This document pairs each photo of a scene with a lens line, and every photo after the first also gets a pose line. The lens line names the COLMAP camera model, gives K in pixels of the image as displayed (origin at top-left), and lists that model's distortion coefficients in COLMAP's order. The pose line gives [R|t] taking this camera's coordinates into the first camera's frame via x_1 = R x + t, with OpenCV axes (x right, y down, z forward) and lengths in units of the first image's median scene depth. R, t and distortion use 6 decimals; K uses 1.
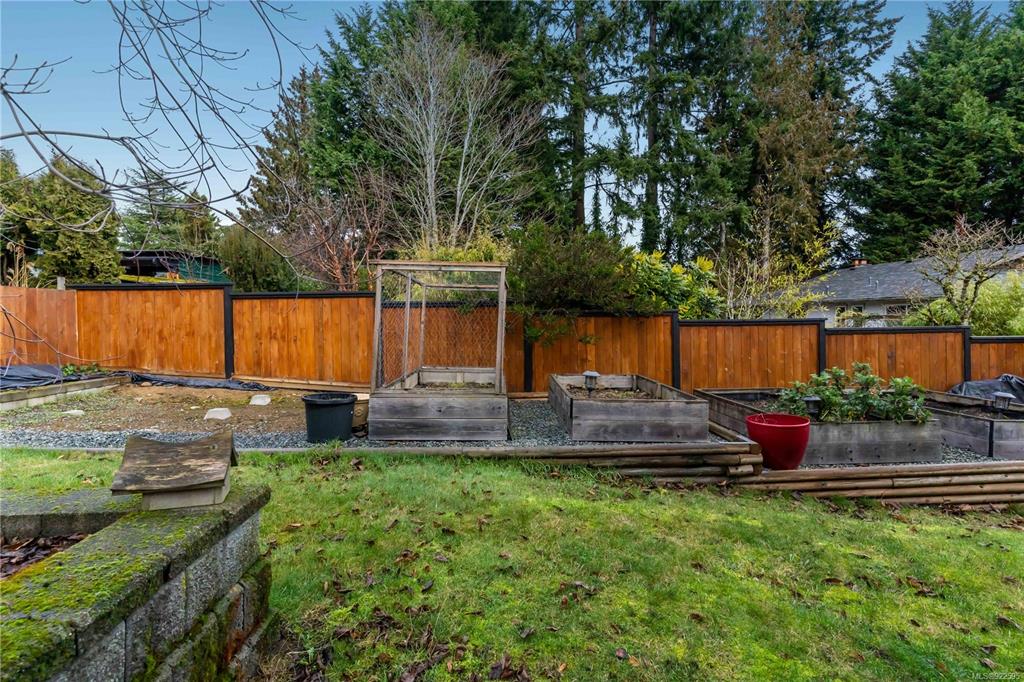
lens RADIAL K [[501.4, 0, 514.7], [0, 501.4, 325.3], [0, 0, 1]] dist [0.000035, 0.000031]
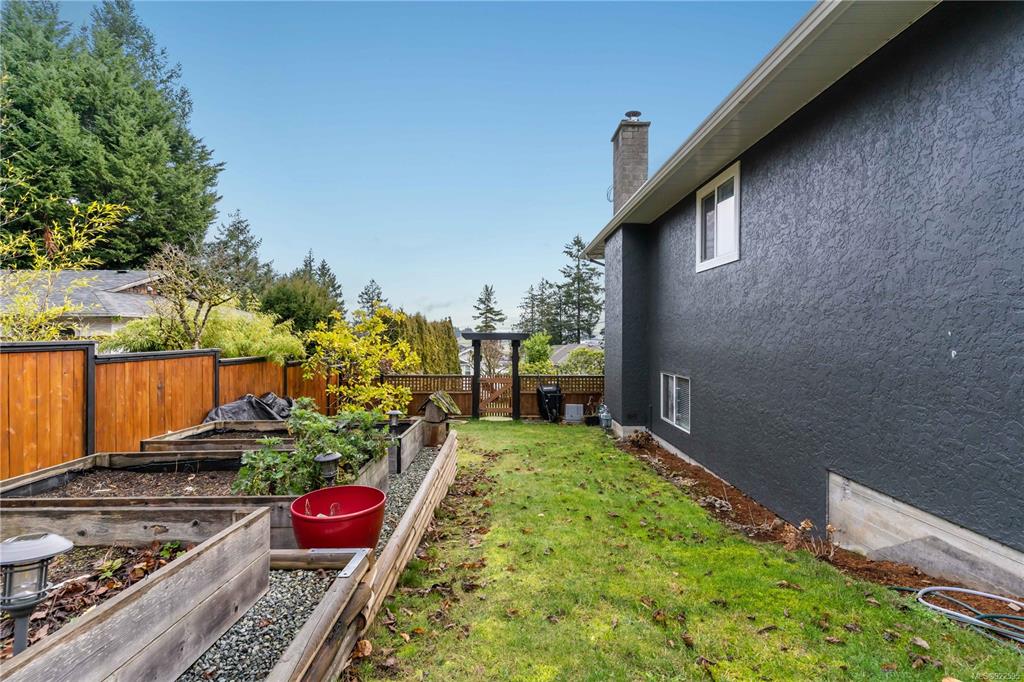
lens RADIAL K [[501.4, 0, 511.7], [0, 501.4, 339.0], [0, 0, 1]] dist [0.000035, 0.000031]
pose [[0.026830, 0.003773, 0.999633, -0.022419], [0.010674, 0.999935, -0.004061, -0.002974], [-0.999583, 0.010779, 0.026788, 0.157664]]
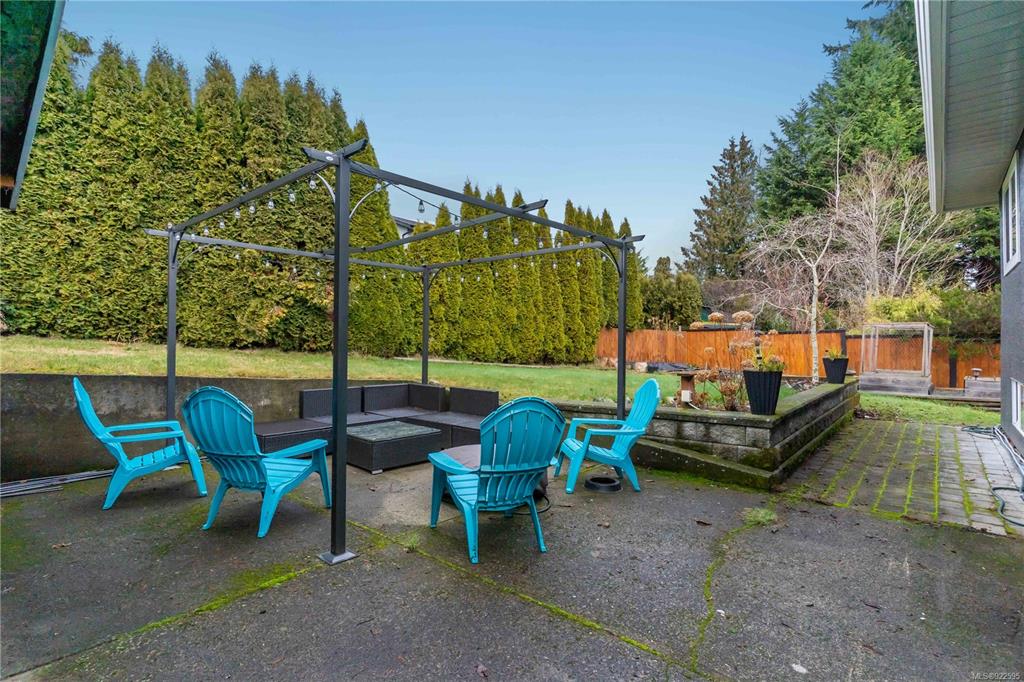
lens RADIAL K [[501.4, 0, 507.3], [0, 501.4, 341.9], [0, 0, 1]] dist [0.000035, 0.000031]
pose [[0.727219, -0.002774, -0.686400, 0.036903], [-0.006155, 0.999925, -0.010562, 0.002071], [0.686378, 0.011906, 0.727147, -0.468604]]
